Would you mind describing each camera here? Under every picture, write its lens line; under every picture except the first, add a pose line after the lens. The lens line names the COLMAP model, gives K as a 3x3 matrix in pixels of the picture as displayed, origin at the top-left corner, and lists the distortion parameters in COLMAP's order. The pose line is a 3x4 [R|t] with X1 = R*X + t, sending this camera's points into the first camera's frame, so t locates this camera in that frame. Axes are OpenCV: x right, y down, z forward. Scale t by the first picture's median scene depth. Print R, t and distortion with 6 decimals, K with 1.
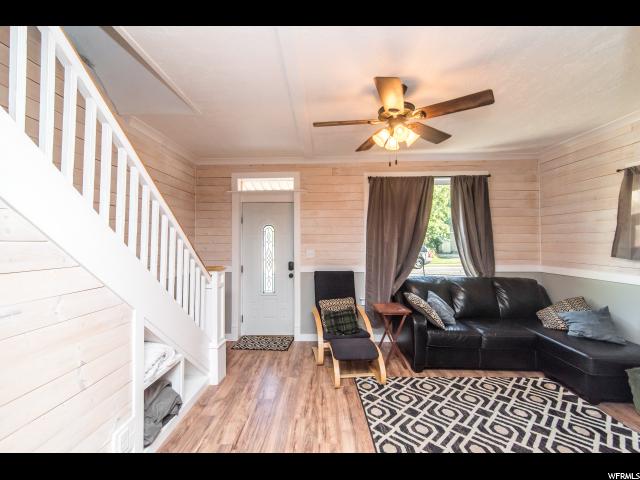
lens RADIAL K [[289.0, 0, 320.0], [0, 289.0, 240.0], [0, 0, 1]] dist [0.020501, -0.000125]
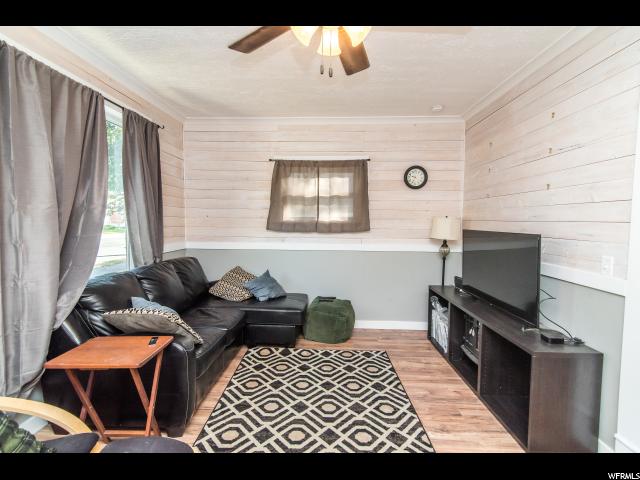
lens RADIAL K [[301.1, 0, 316.3], [0, 301.1, 238.6], [0, 0, 1]] dist [0.013913, -0.000832]
pose [[0.026255, -0.056954, 0.998032, -0.234207], [-0.018490, 0.998177, 0.057449, 0.016598], [-0.999484, -0.019962, 0.025154, 0.666824]]
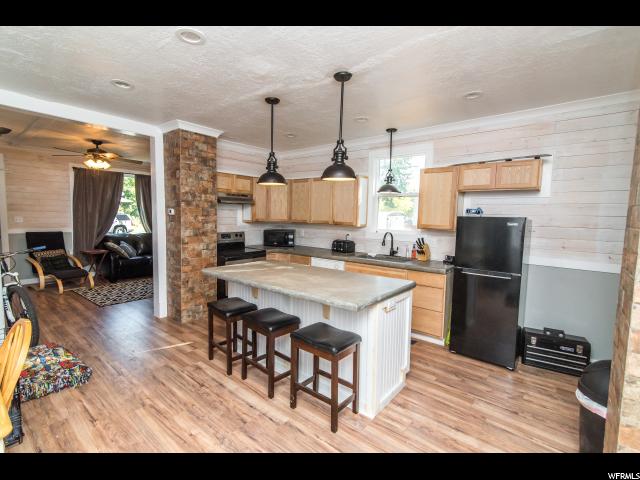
lens RADIAL K [[301.1, 0, 316.3], [0, 301.1, 238.6], [0, 0, 1]] dist [0.013913, -0.000832]
pose [[0.623080, -0.045455, 0.780836, -0.335035], [-0.030800, 0.996110, 0.082564, -0.026595], [-0.781551, -0.075494, 0.619256, -1.118389]]
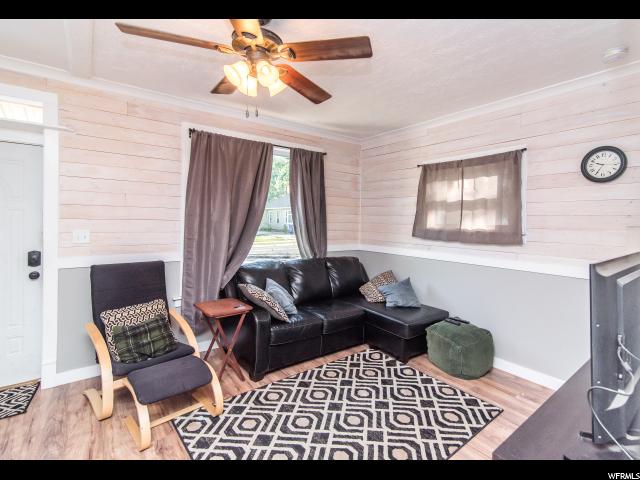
lens RADIAL K [[315.8, 0, 348.8], [0, 315.8, 225.1], [0, 0, 1]] dist [0.015000, -0.000355]
pose [[0.761929, 0.008140, 0.647610, -0.047160], [-0.027948, 0.999403, 0.020320, -0.007218], [-0.647058, -0.033581, 0.761701, 0.157265]]
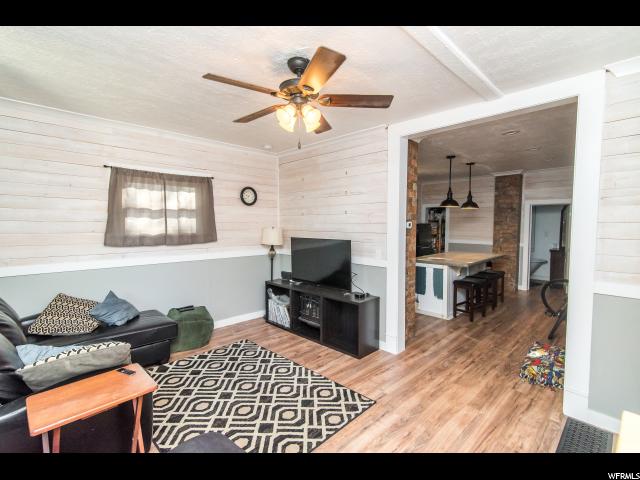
lens RADIAL K [[301.1, 0, 316.3], [0, 301.1, 238.6], [0, 0, 1]] dist [0.013913, -0.000832]
pose [[-0.708591, -0.030882, 0.704944, -0.296763], [-0.005000, 0.999236, 0.038749, -0.011792], [-0.705602, 0.023933, -0.708204, 1.085586]]
